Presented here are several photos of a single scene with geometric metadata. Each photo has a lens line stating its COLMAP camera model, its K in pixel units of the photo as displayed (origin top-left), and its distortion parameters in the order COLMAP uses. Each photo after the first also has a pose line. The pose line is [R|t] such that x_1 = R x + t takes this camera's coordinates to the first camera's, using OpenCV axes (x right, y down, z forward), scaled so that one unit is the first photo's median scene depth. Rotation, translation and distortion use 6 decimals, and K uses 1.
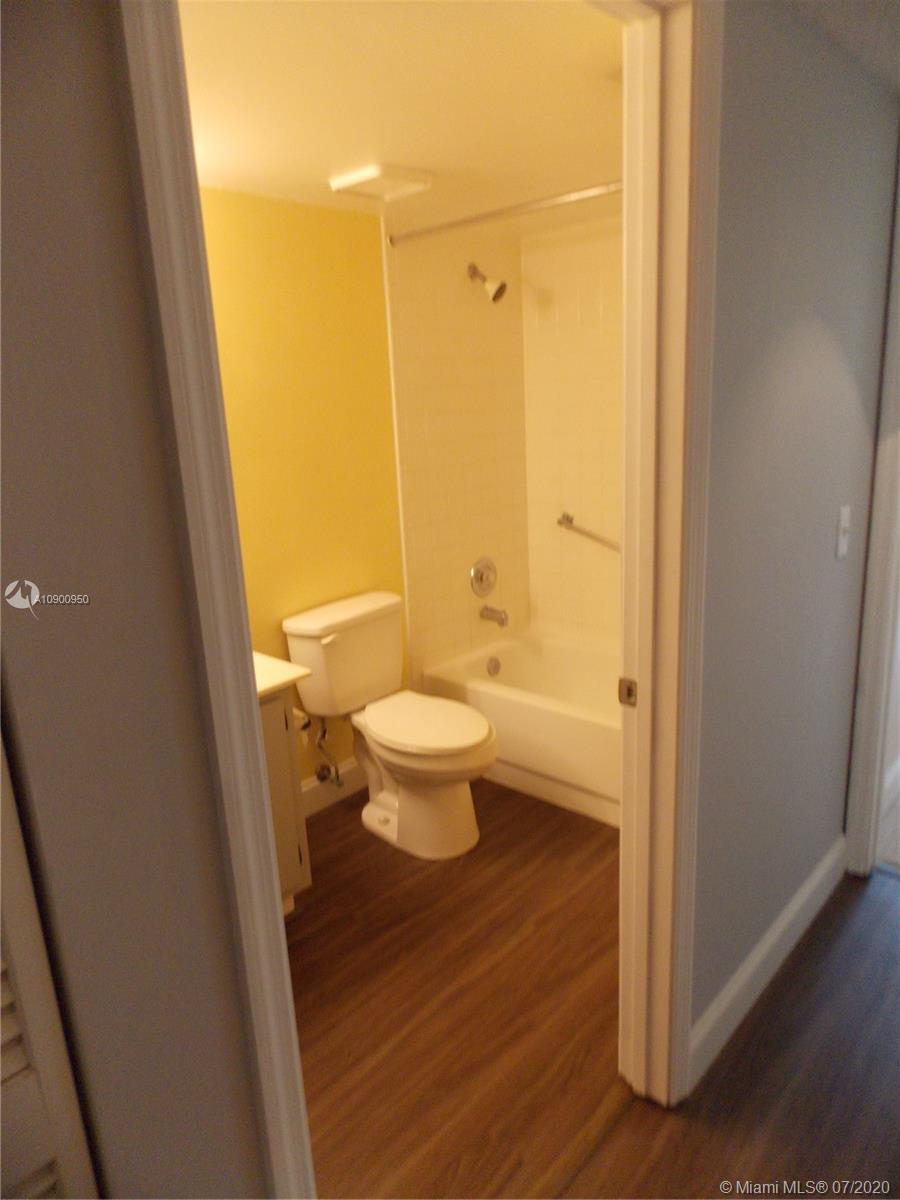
lens RADIAL K [[802.1, 0, 450.0], [0, 802.1, 600.0], [0, 0, 1]] dist [0.004556, 0.003021]
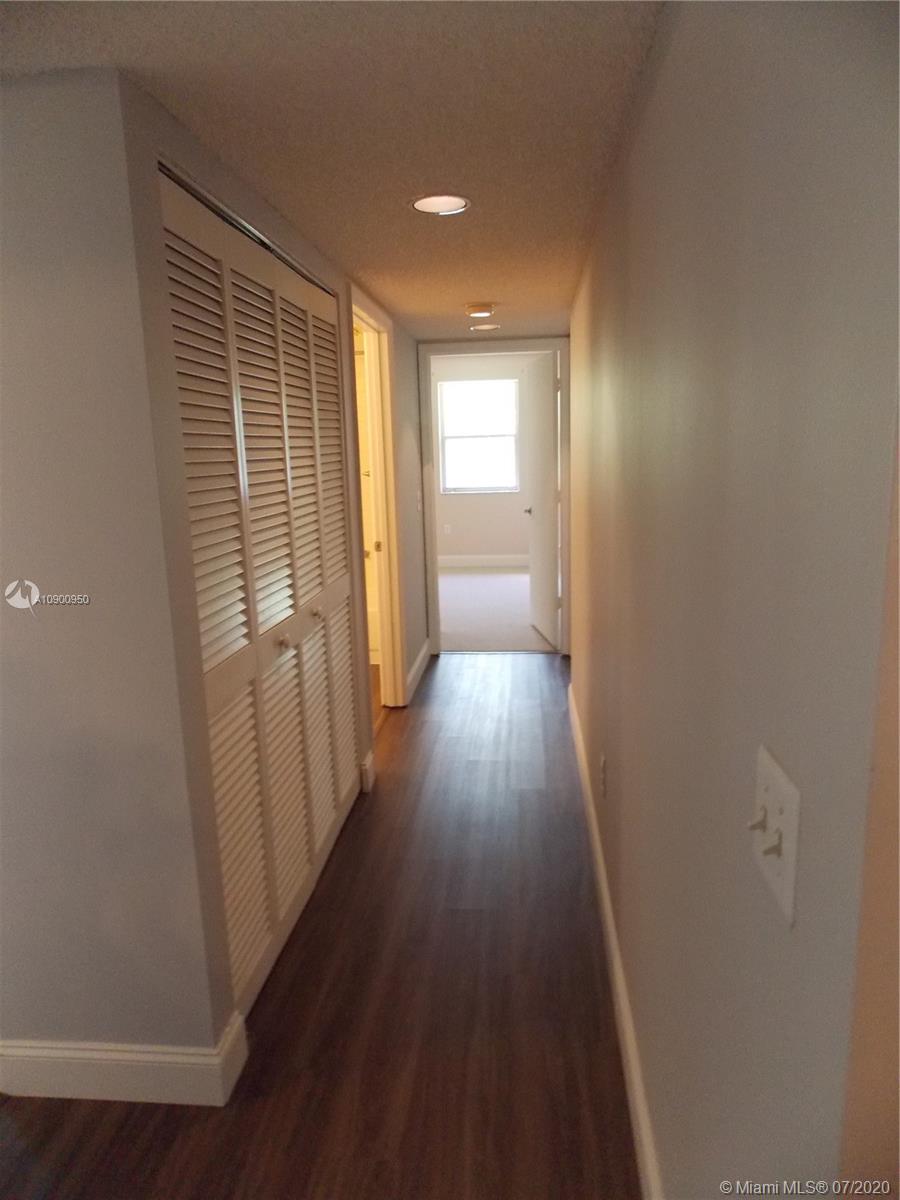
lens RADIAL K [[802.1, 0, 450.0], [0, 802.1, 600.0], [0, 0, 1]] dist [0.004556, 0.003021]
pose [[0.802613, -0.089166, 0.589798, -0.945066], [0.139165, 0.989469, -0.039791, 0.335918], [-0.580040, 0.114016, 0.806570, -1.057229]]
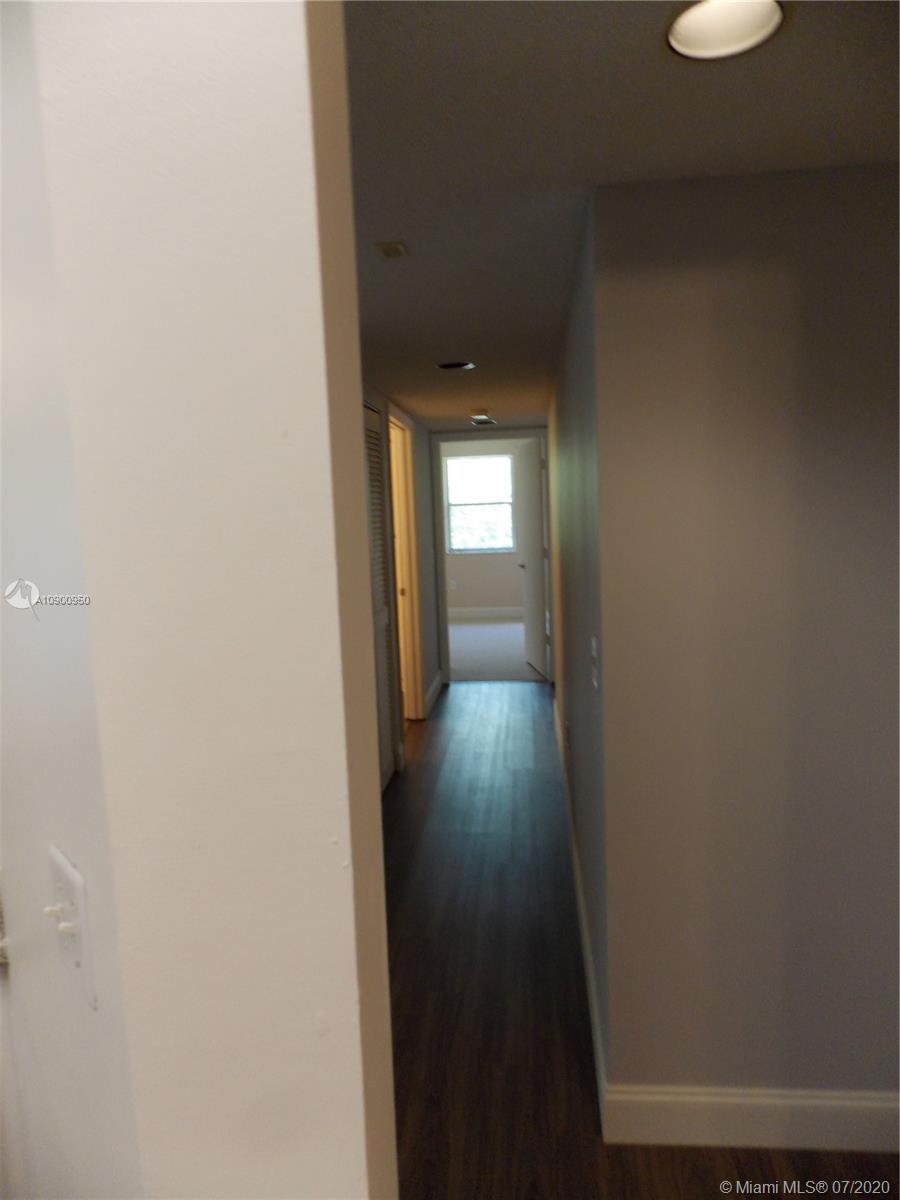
lens RADIAL K [[802.1, 0, 450.0], [0, 802.1, 600.0], [0, 0, 1]] dist [0.004556, 0.003021]
pose [[0.803918, -0.048227, 0.592781, -1.316742], [0.145506, 0.982366, -0.117409, 0.453504], [-0.576666, 0.180640, 0.796760, -1.503390]]
